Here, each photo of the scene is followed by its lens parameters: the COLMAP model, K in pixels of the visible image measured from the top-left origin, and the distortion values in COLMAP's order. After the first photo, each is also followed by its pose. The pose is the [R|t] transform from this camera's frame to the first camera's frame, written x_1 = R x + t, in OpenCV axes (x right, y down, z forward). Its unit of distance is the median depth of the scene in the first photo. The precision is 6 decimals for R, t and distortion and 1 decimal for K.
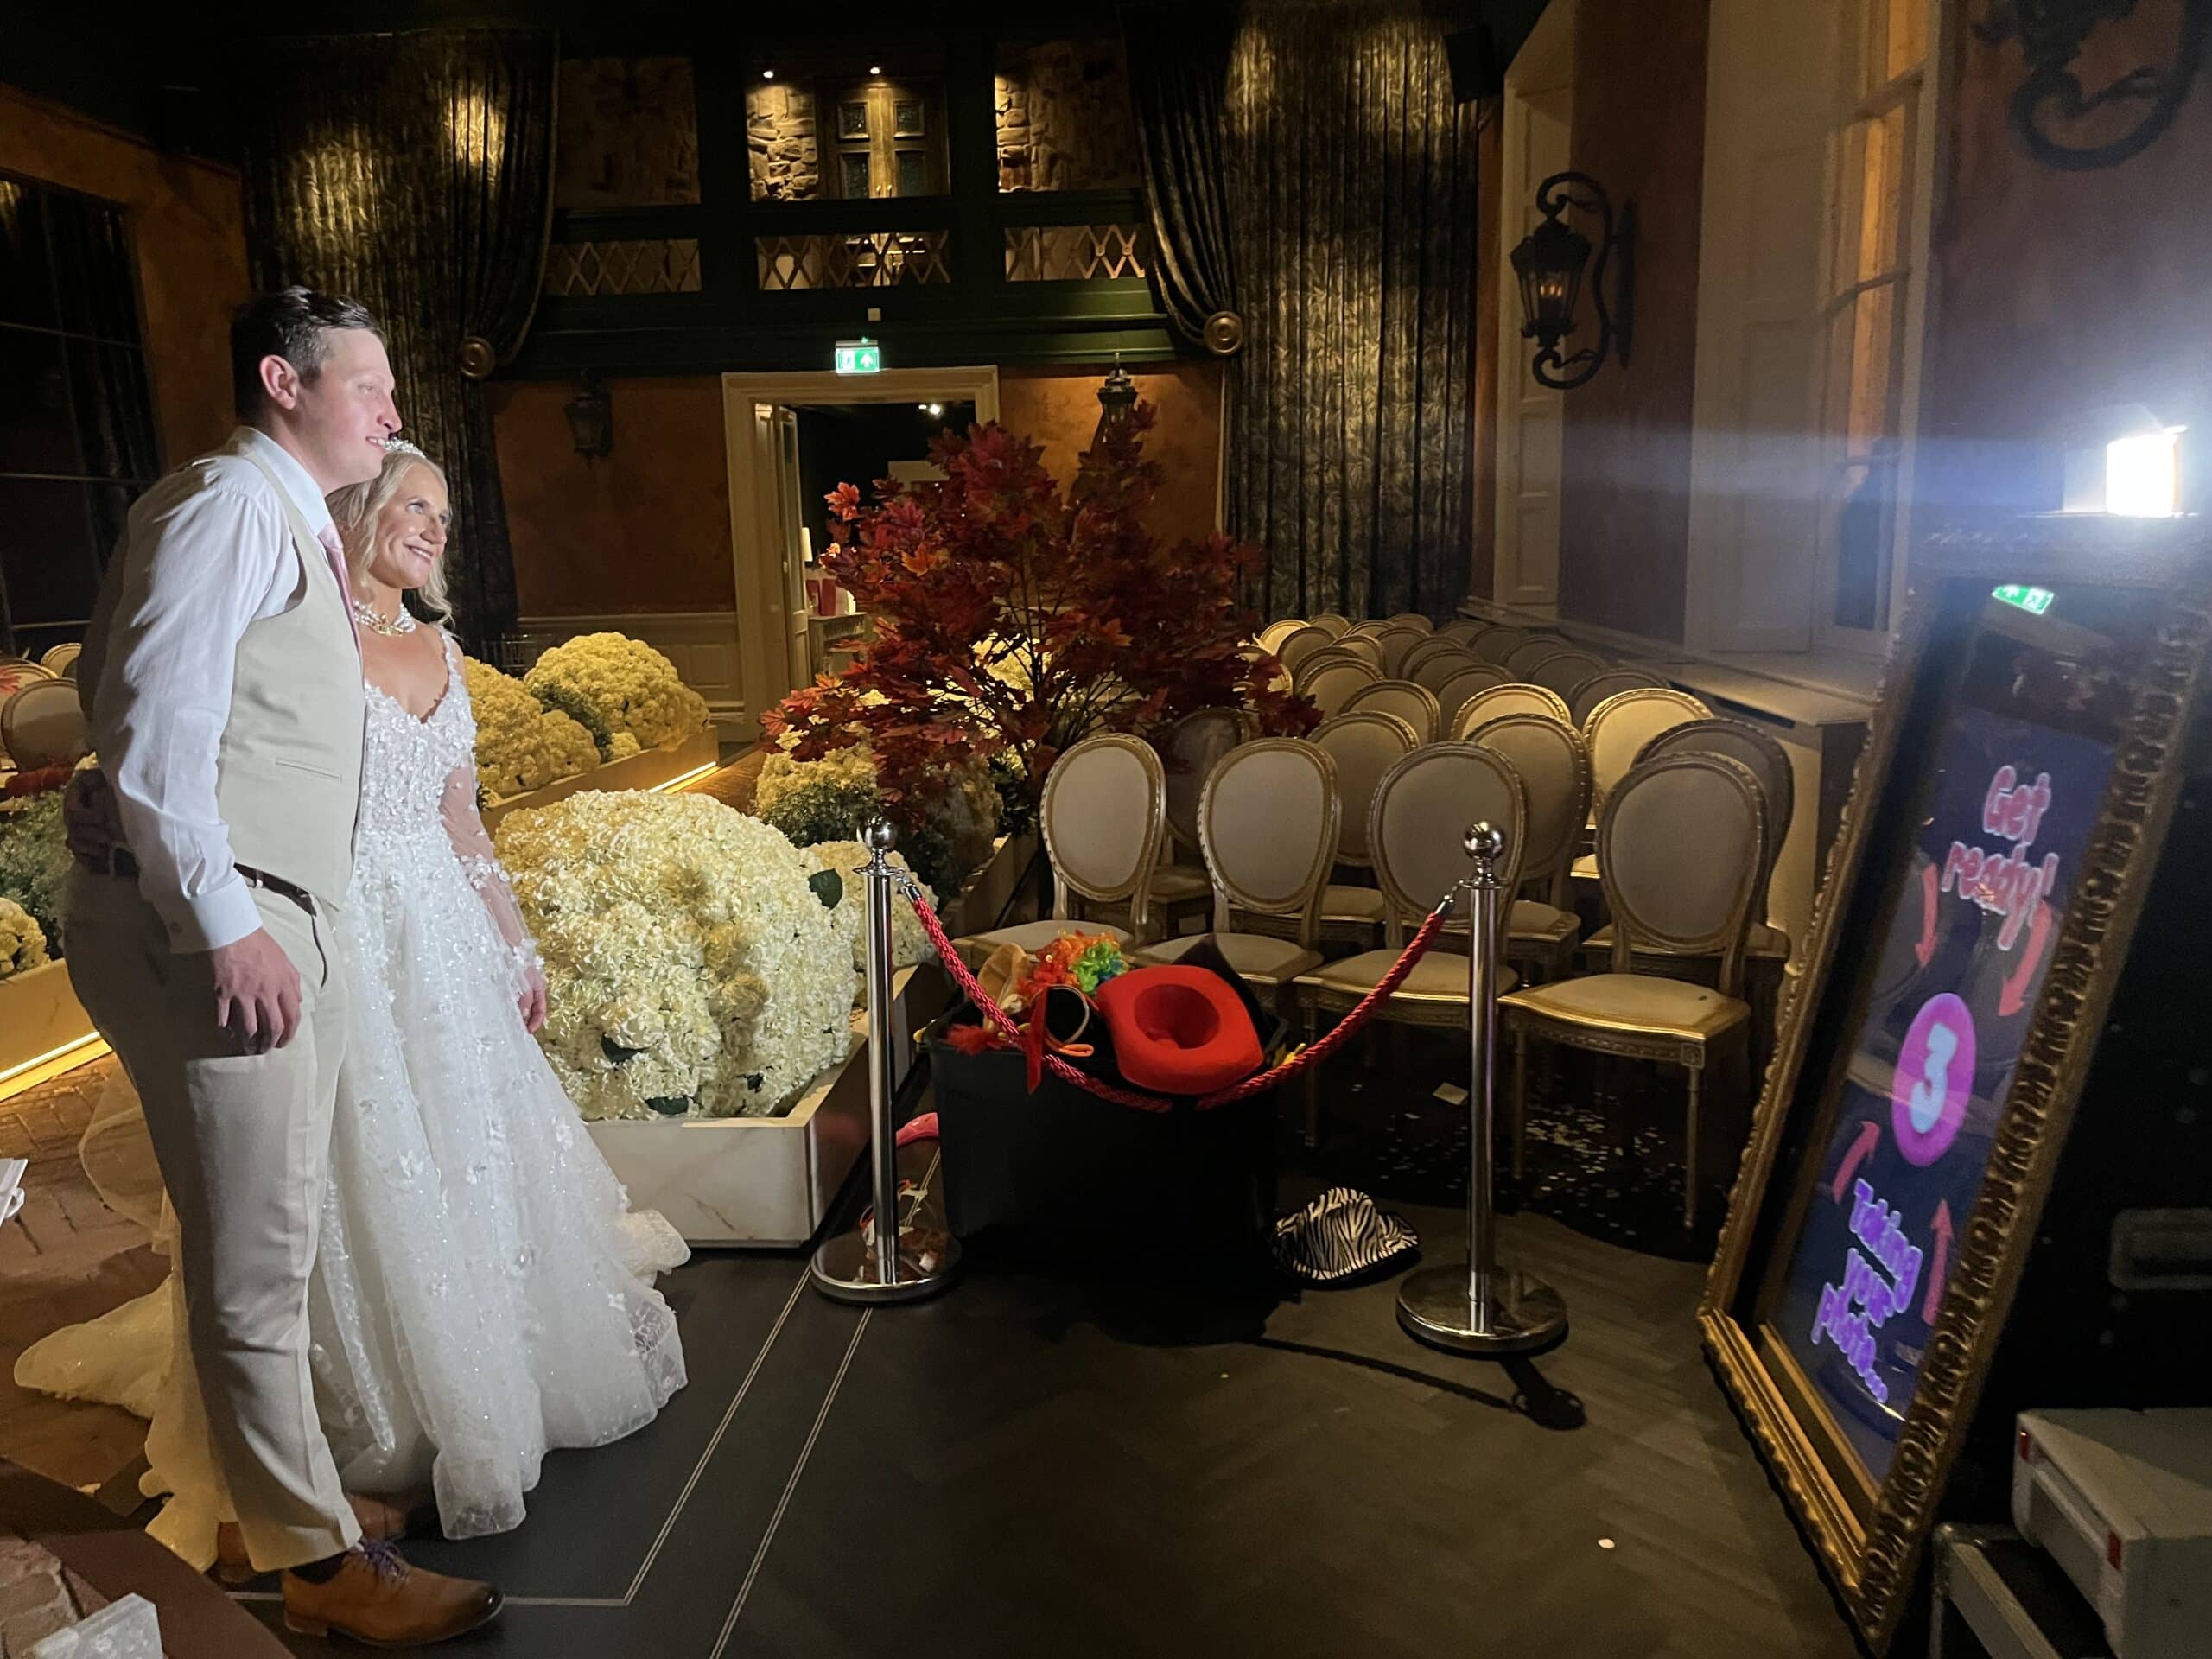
lens RADIAL K [[1718.7, 0, 1106.0], [0, 1718.7, 829.5], [0, 0, 1]] dist [0.049130, -0.073777]
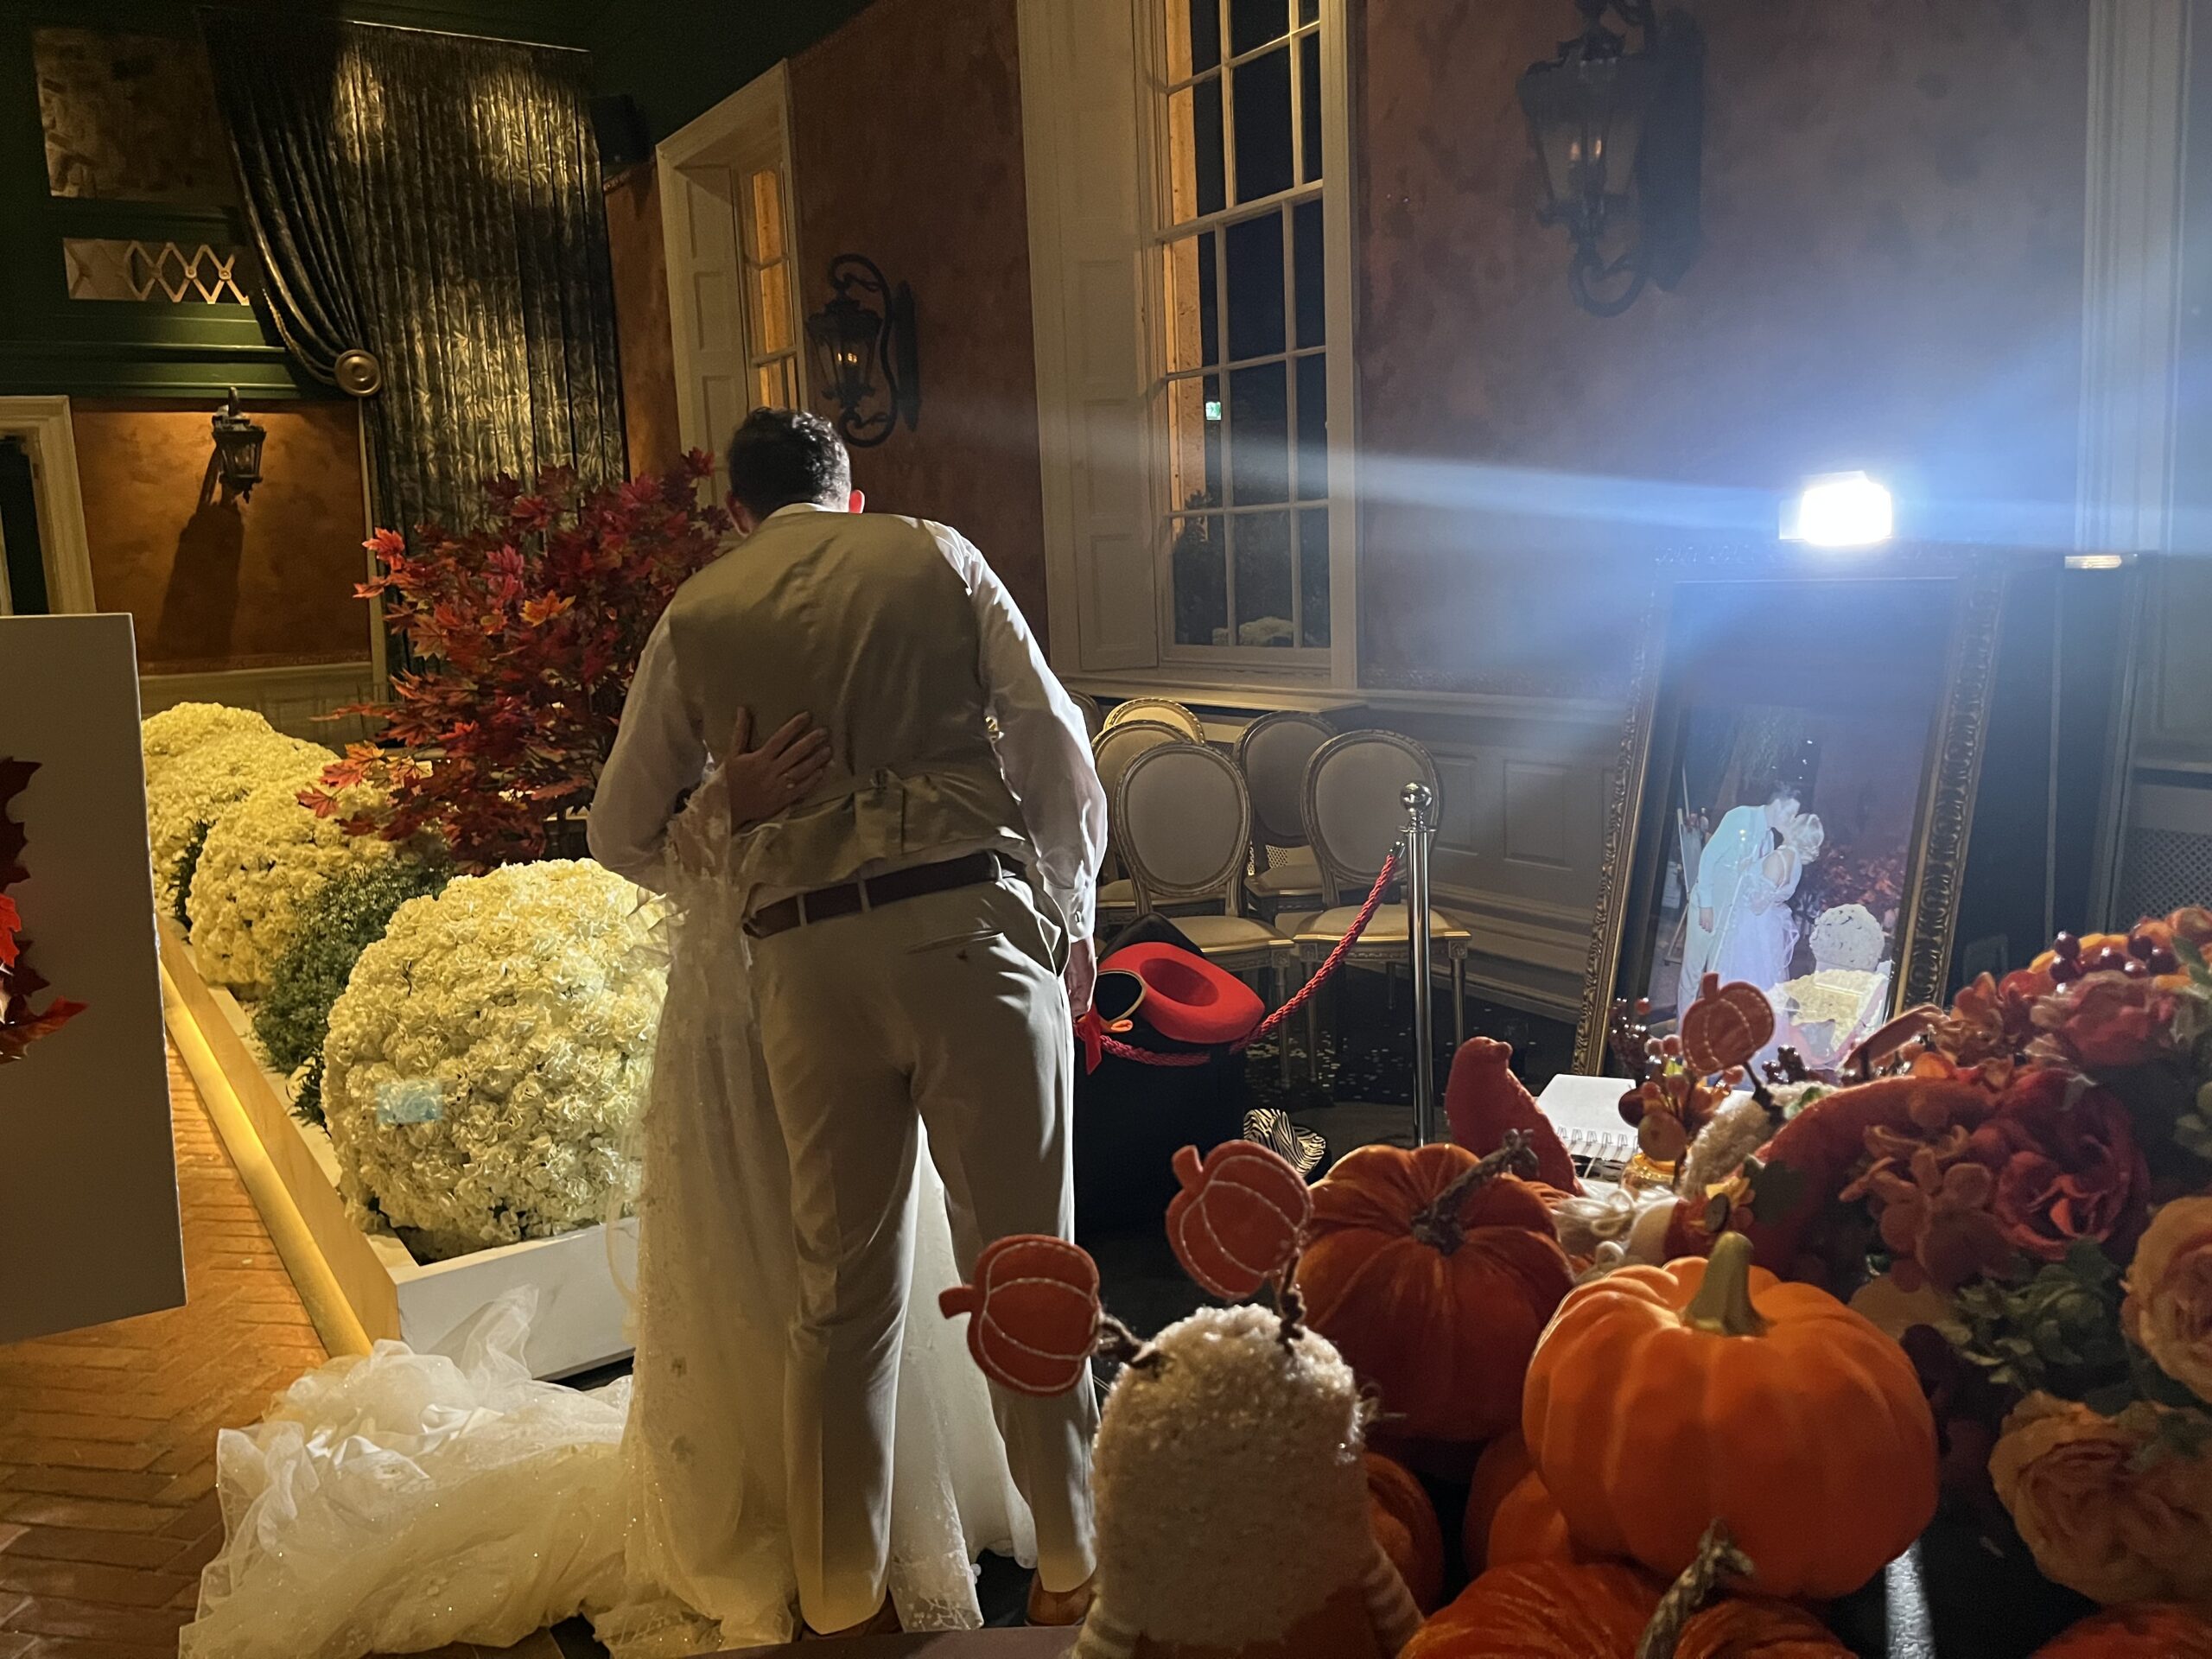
lens RADIAL K [[1718.7, 0, 1106.0], [0, 1718.7, 829.5], [0, 0, 1]] dist [0.049130, -0.073777]
pose [[0.769789, -0.110192, 0.628715, -0.289439], [0.129944, 0.991413, 0.014660, -0.006807], [-0.624931, 0.070412, 0.777498, 0.051355]]
